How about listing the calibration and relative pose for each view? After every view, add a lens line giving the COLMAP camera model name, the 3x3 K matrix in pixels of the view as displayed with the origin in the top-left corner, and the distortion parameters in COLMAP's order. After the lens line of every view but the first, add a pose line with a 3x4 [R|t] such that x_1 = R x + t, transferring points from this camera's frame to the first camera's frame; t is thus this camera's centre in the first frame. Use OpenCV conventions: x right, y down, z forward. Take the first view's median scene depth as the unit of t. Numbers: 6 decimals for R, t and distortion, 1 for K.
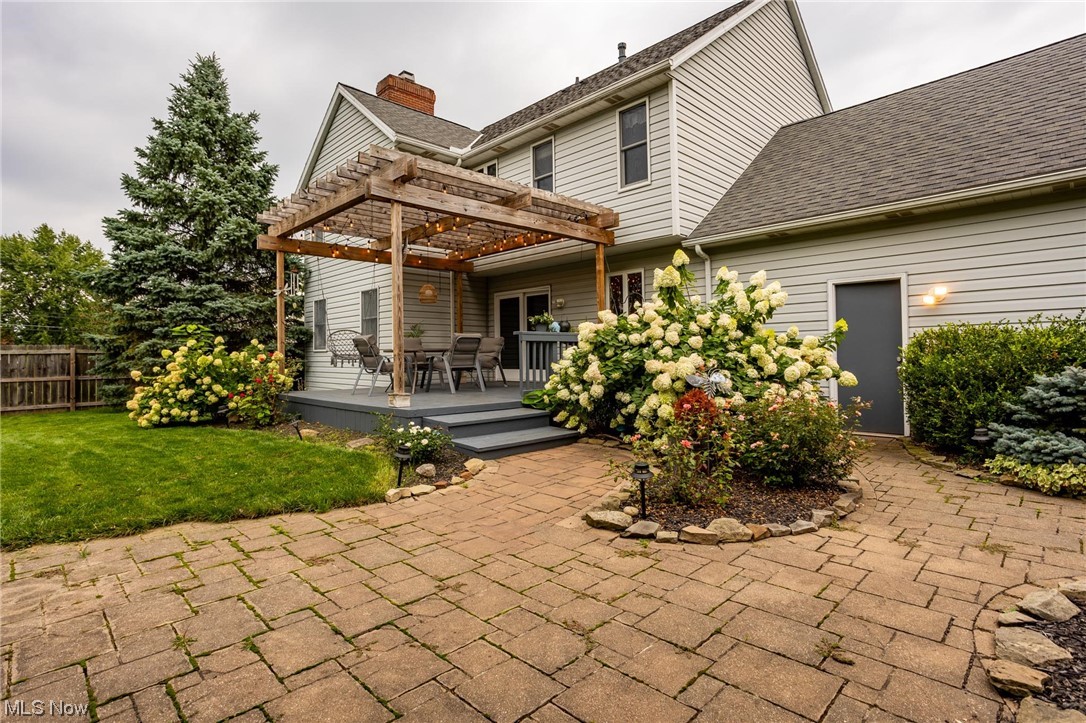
lens RADIAL K [[525.6, 0, 547.0], [0, 525.6, 361.3], [0, 0, 1]] dist [-0.041972, 0.023518]
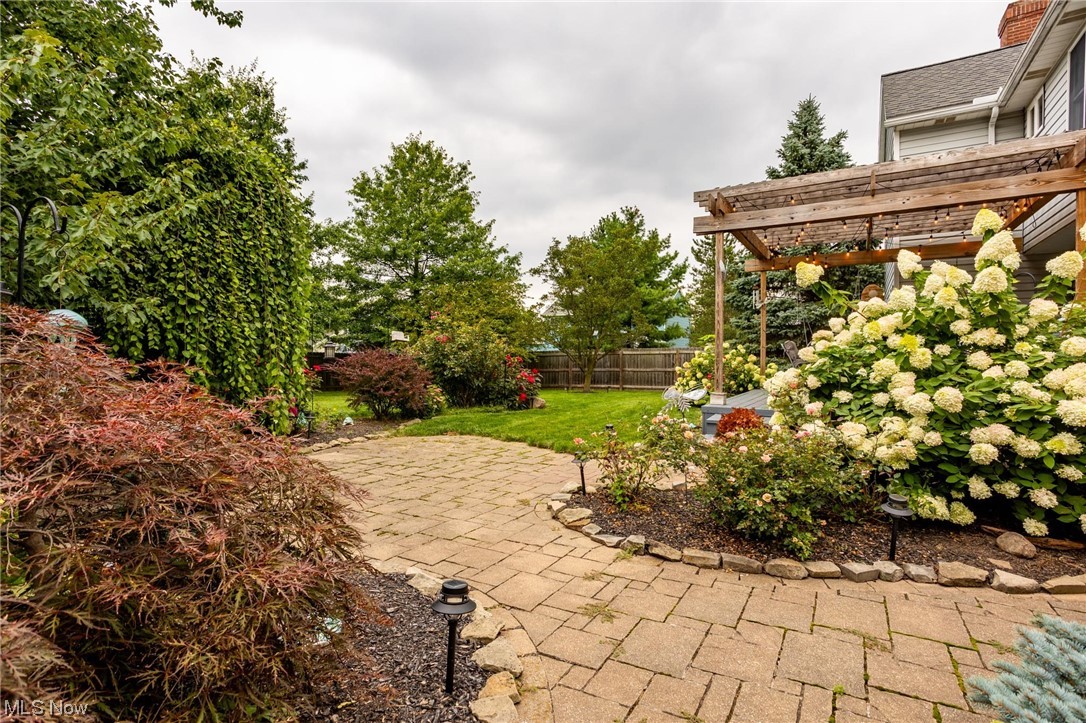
lens RADIAL K [[525.6, 0, 549.1], [0, 525.6, 358.2], [0, 0, 1]] dist [-0.041972, 0.023518]
pose [[0.267687, 0.011623, -0.963436, 1.579903], [-0.016269, 0.999839, 0.007542, -0.041468], [0.963369, 0.013656, 0.267833, 0.676172]]
